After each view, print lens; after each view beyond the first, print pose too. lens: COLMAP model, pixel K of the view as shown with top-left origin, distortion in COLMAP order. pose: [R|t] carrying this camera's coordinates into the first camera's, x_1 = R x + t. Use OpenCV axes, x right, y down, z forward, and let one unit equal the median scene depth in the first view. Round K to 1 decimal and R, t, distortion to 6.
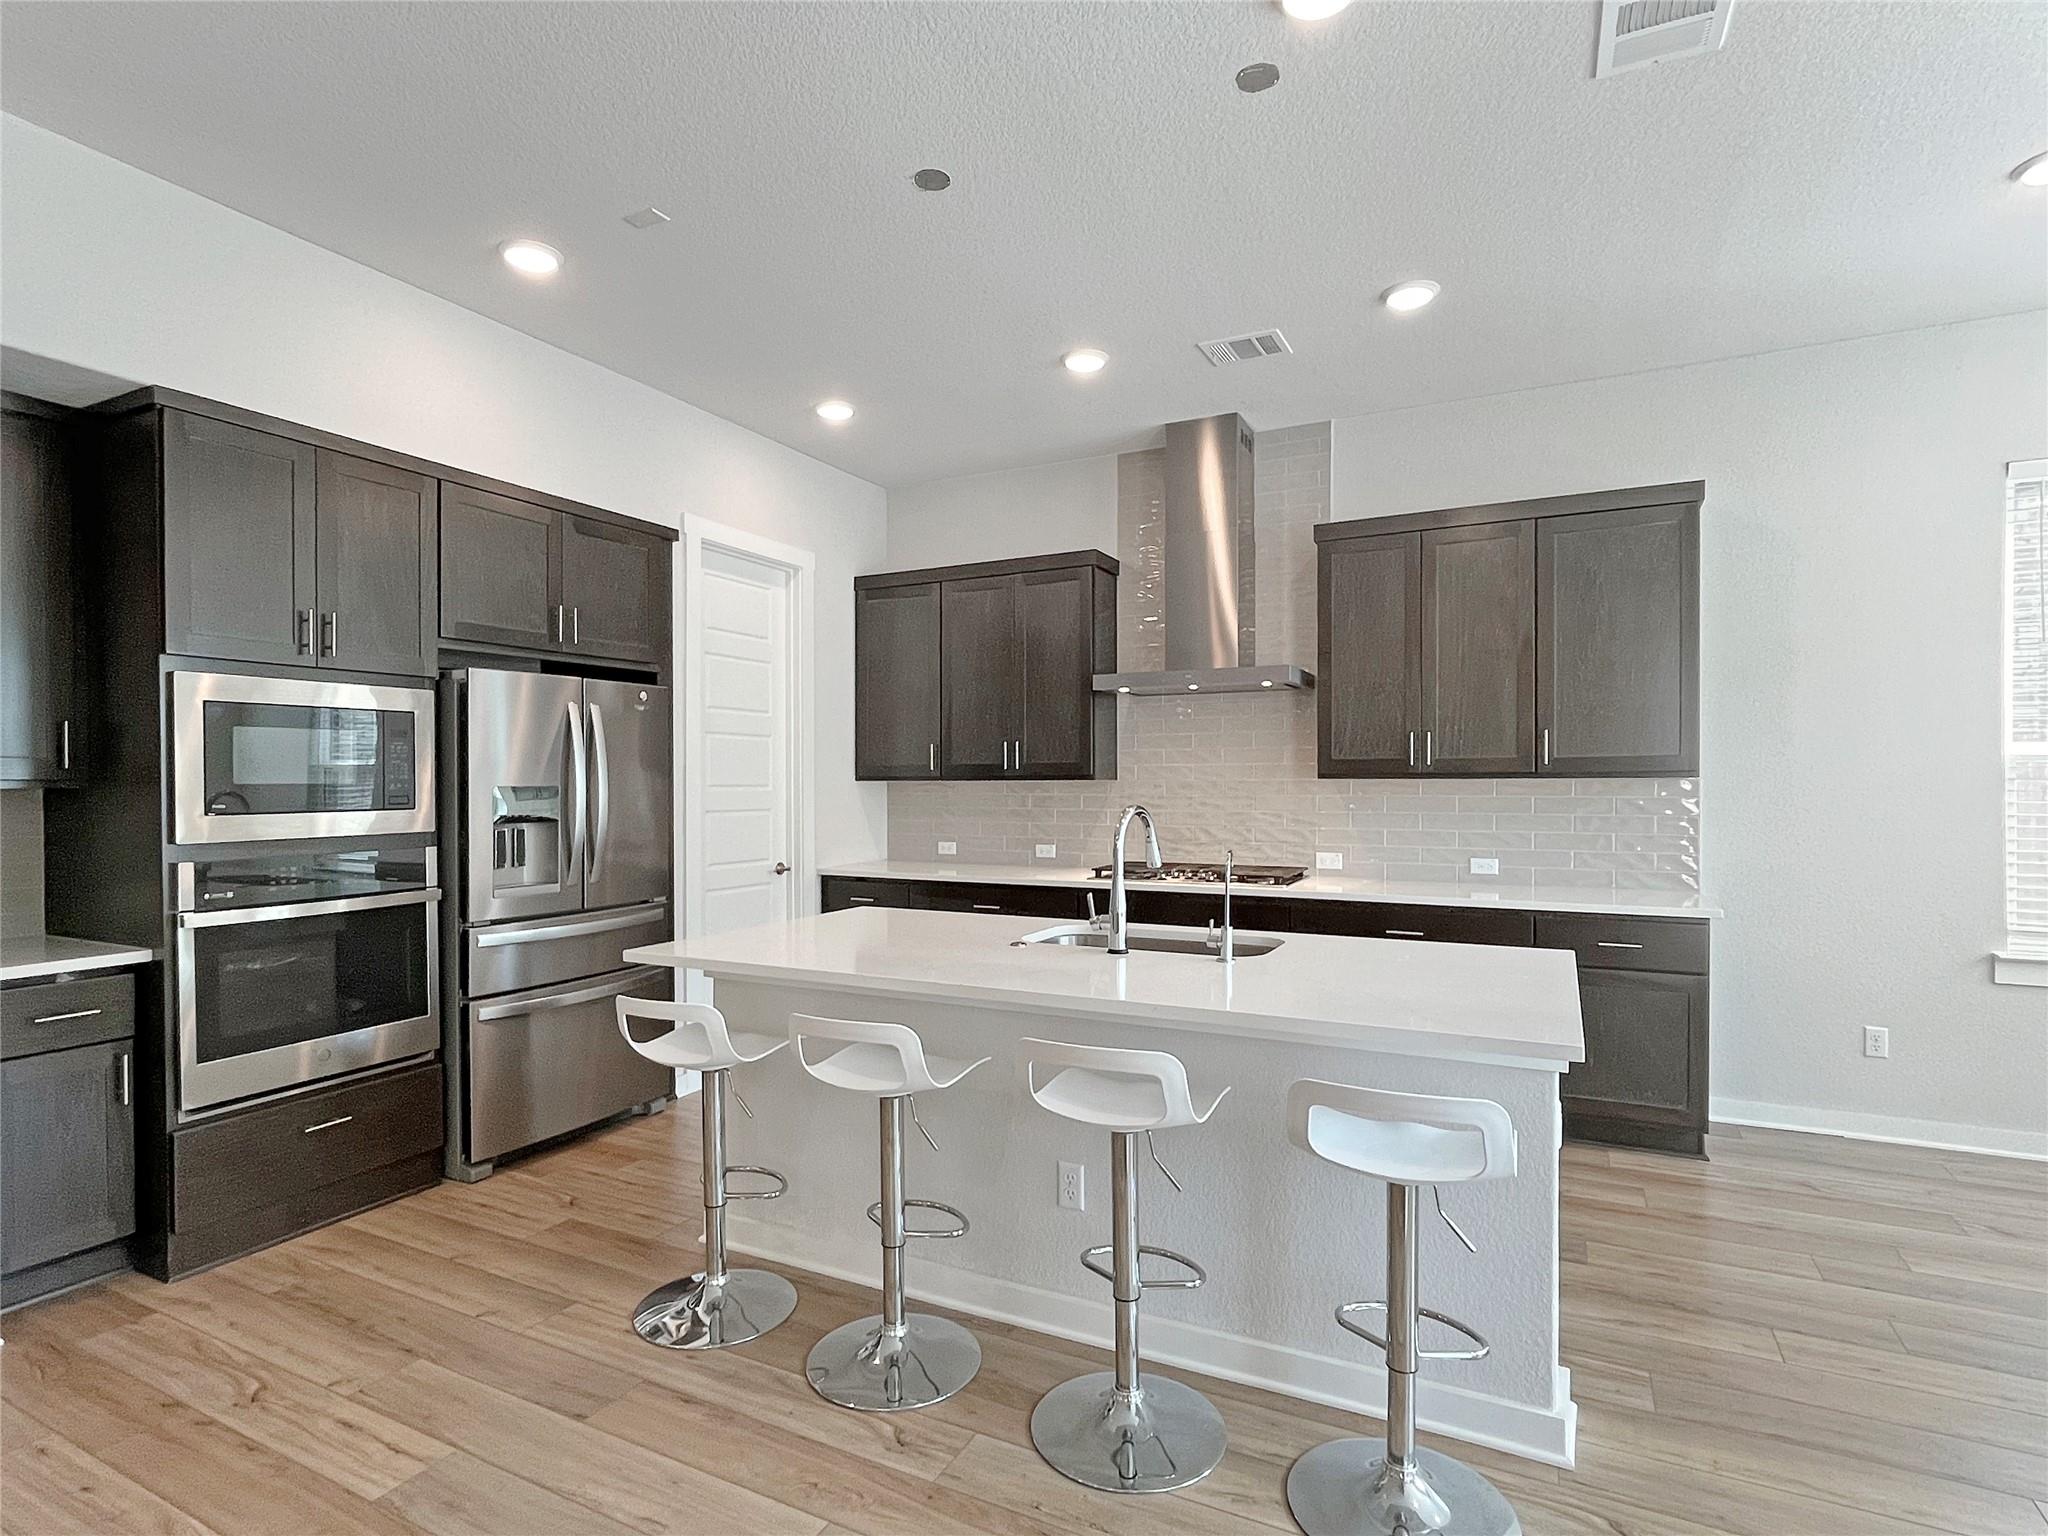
lens RADIAL K [[1059.0, 0, 1008.1], [0, 1059.0, 779.3], [0, 0, 1]] dist [-0.003787, 0.000472]
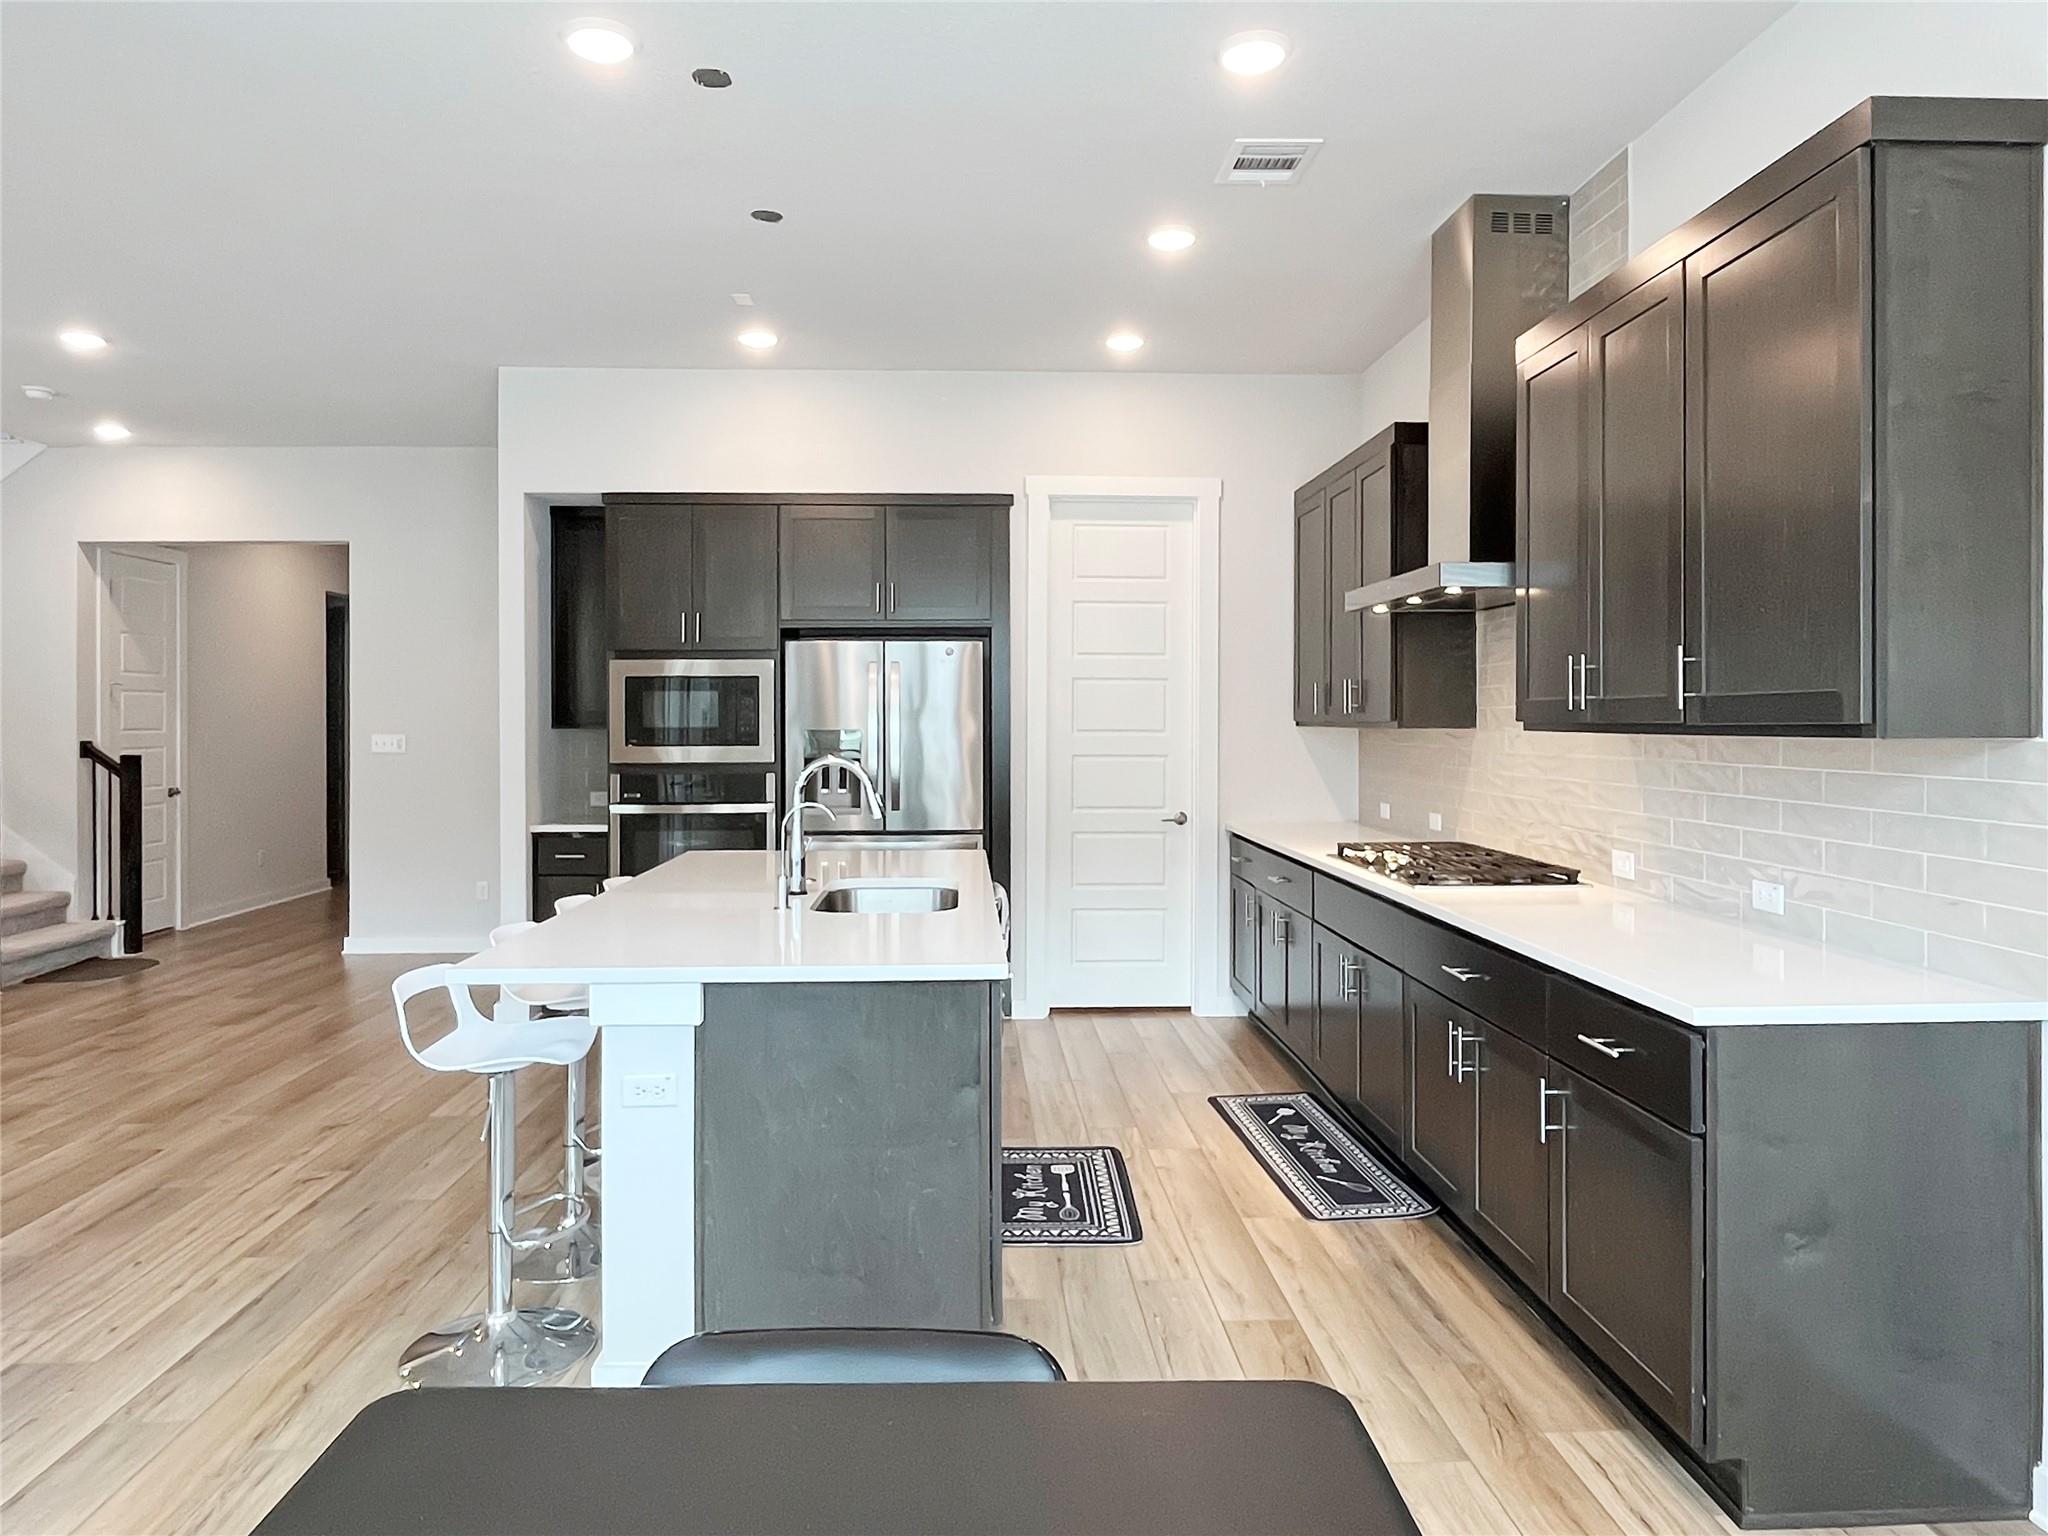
lens RADIAL K [[1259.3, 0, 1007.0], [0, 1259.3, 733.6], [0, 0, 1]] dist [-0.005916, 0.001278]
pose [[0.500355, 0.016835, -0.865657, 0.886340], [0.002287, 0.999782, 0.020765, -0.018225], [0.865817, -0.012369, 0.500208, 0.375004]]
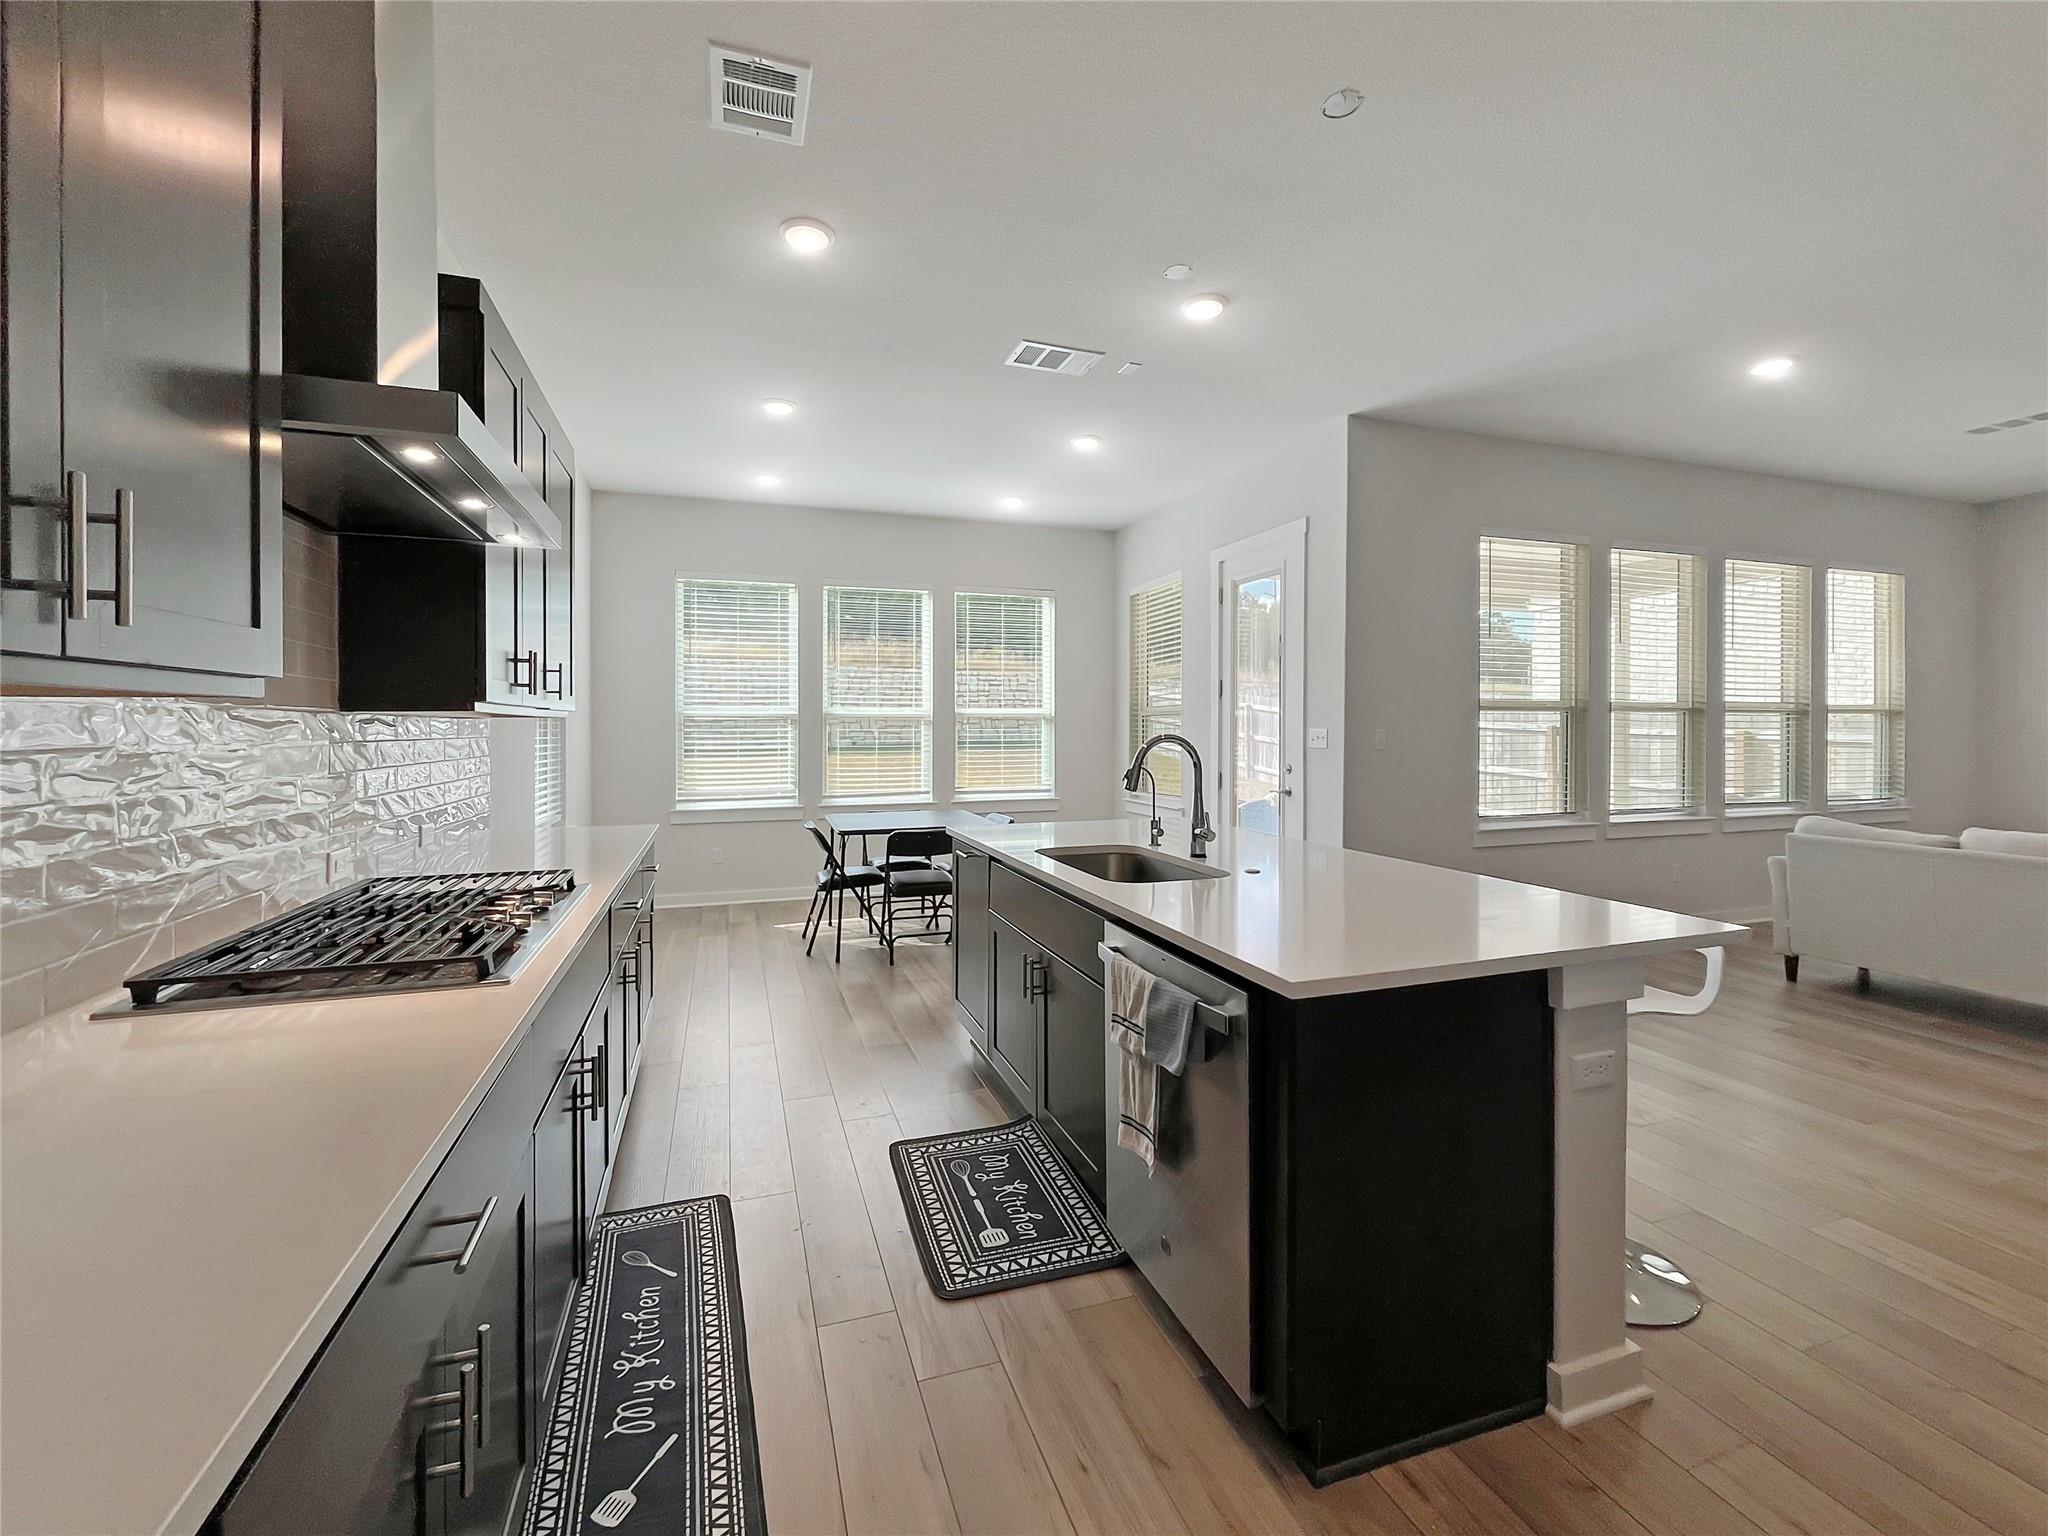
lens RADIAL K [[872.8, 0, 990.0], [0, 872.8, 739.3], [0, 0, 1]] dist [-0.000277, -0.000048]
pose [[-0.704343, 0.007558, 0.709819, -0.323235], [0.008819, 0.999959, -0.001897, 0.020761], [-0.709805, 0.004924, -0.704381, 1.286152]]
